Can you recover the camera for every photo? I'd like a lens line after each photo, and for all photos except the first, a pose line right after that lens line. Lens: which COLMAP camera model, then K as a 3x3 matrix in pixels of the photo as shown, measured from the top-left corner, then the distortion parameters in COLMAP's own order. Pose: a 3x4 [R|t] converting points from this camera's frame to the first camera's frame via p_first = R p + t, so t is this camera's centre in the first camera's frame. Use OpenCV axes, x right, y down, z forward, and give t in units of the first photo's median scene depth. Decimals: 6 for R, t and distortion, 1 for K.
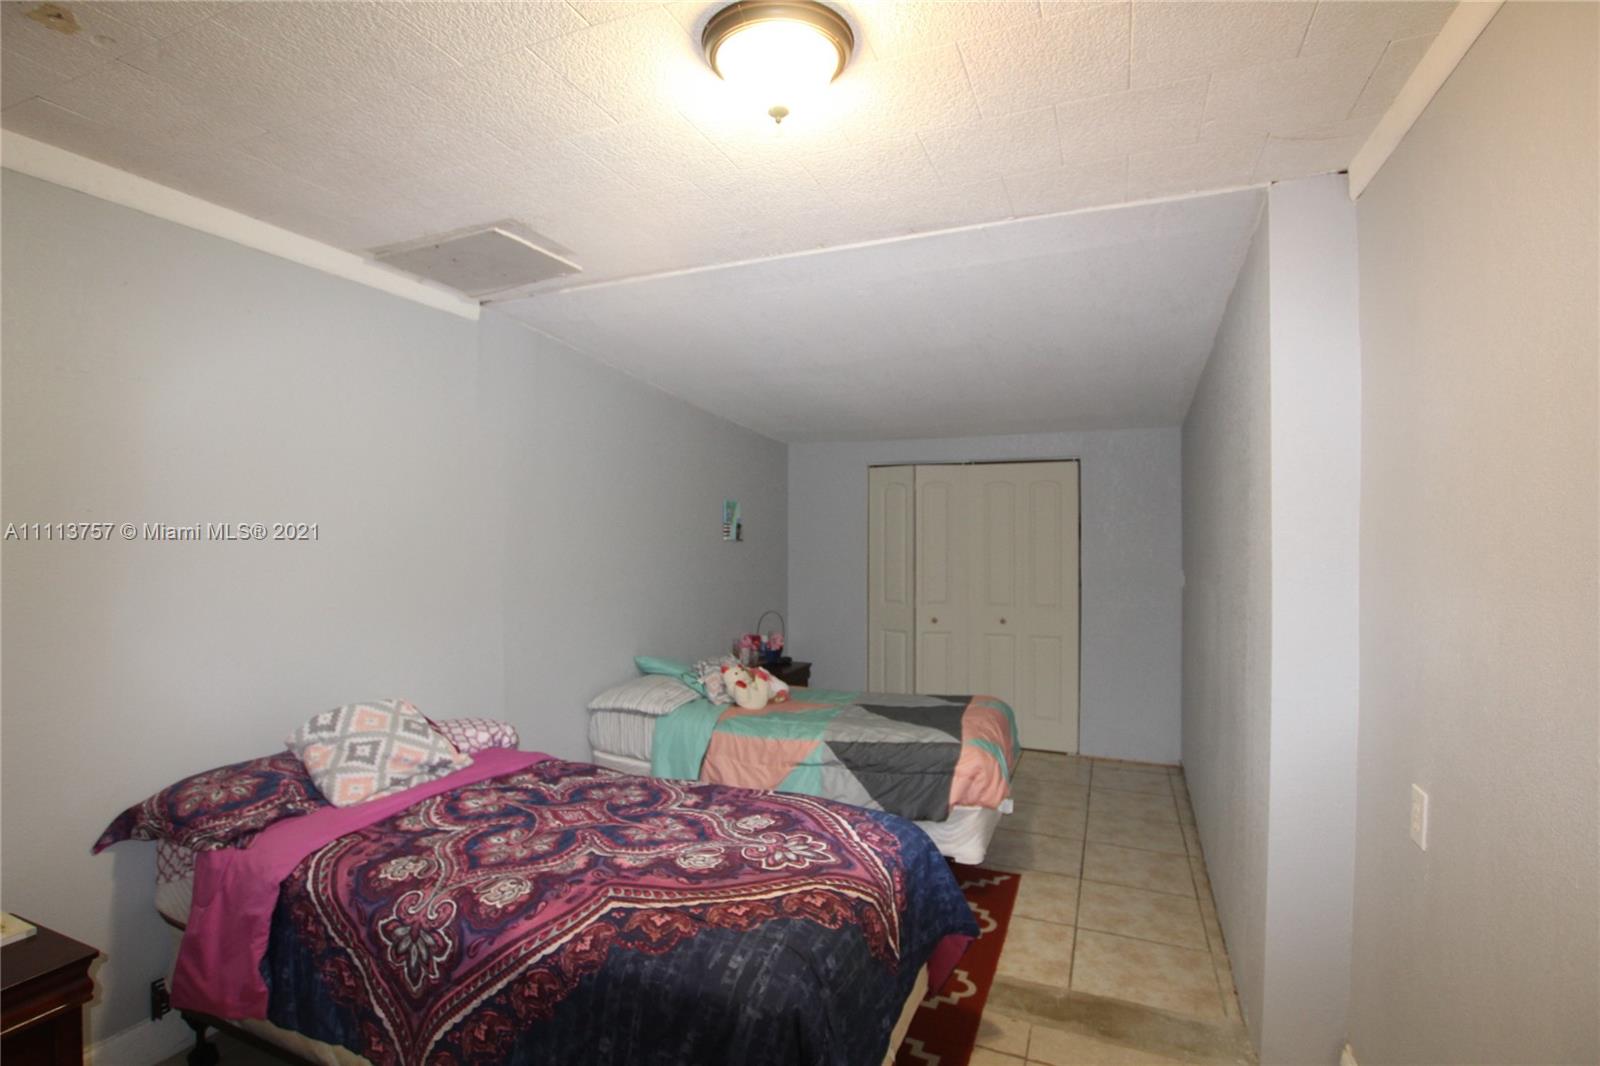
lens RADIAL K [[751.9, 0, 790.5], [0, 751.9, 532.3], [0, 0, 1]] dist [-0.035806, 0.007206]
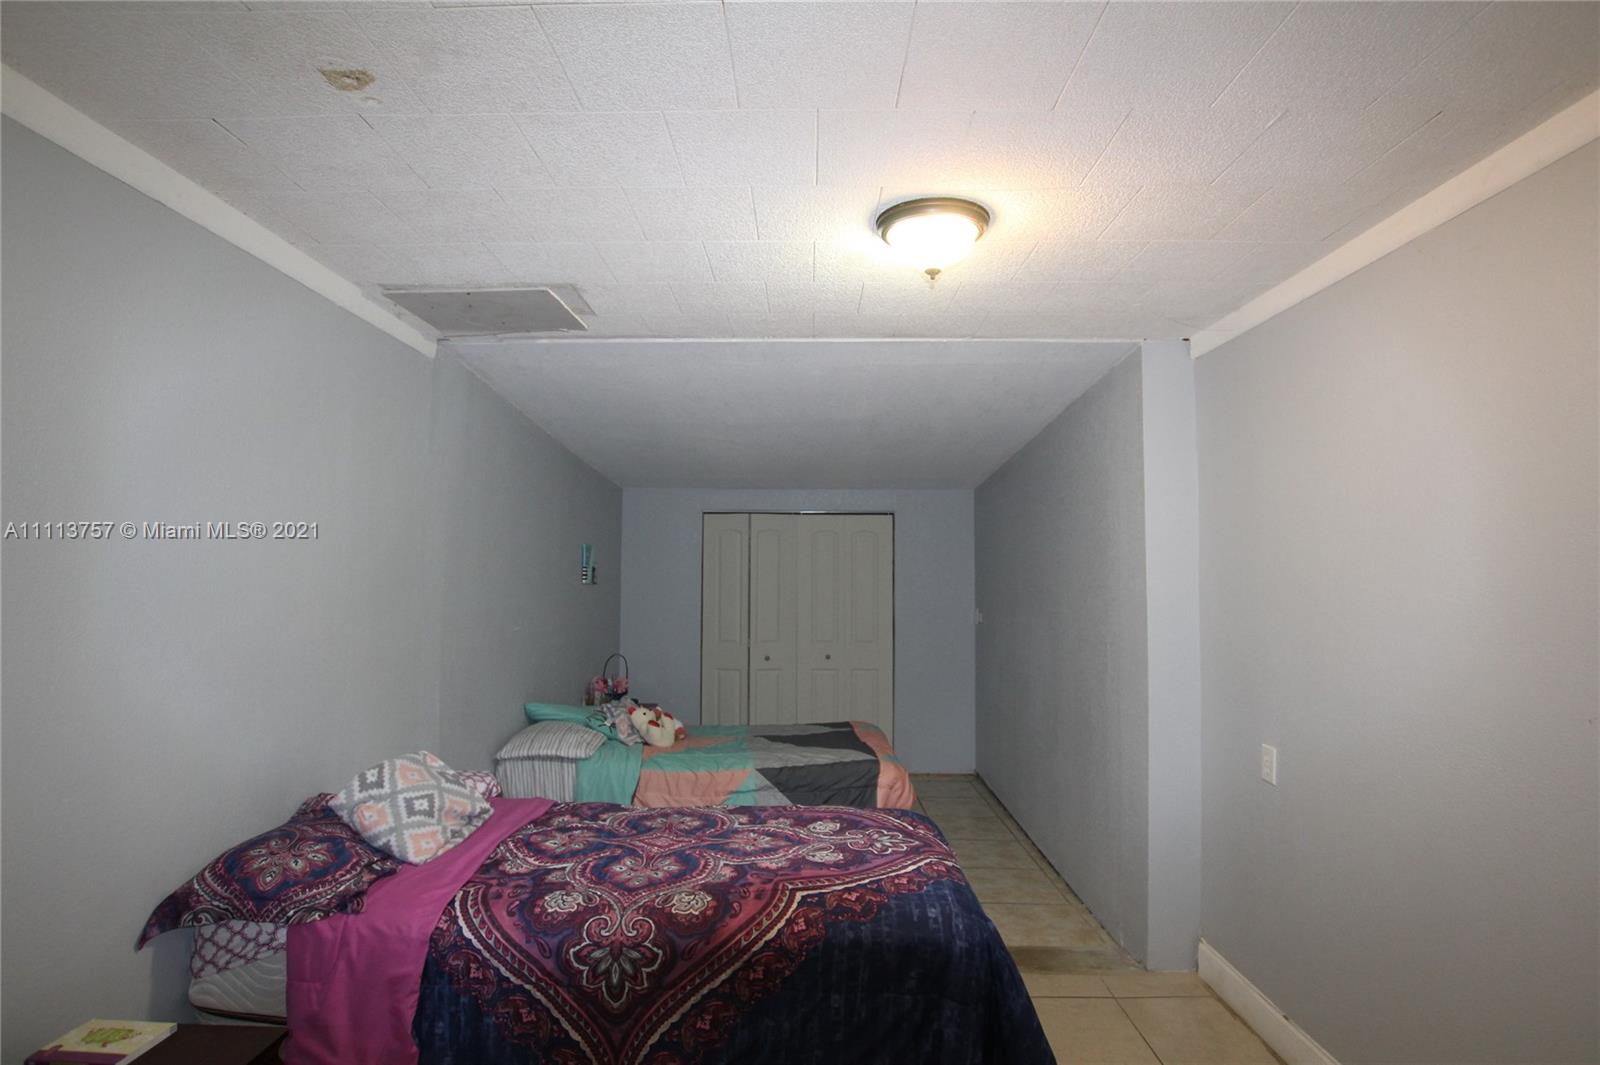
lens RADIAL K [[762.2, 0, 799.5], [0, 762.2, 535.3], [0, 0, 1]] dist [-0.031668, 0.005397]
pose [[0.931261, 0.024447, 0.363531, -0.564249], [-0.006695, 0.998726, -0.050014, -0.013504], [-0.364290, 0.044142, 0.930239, -0.131219]]
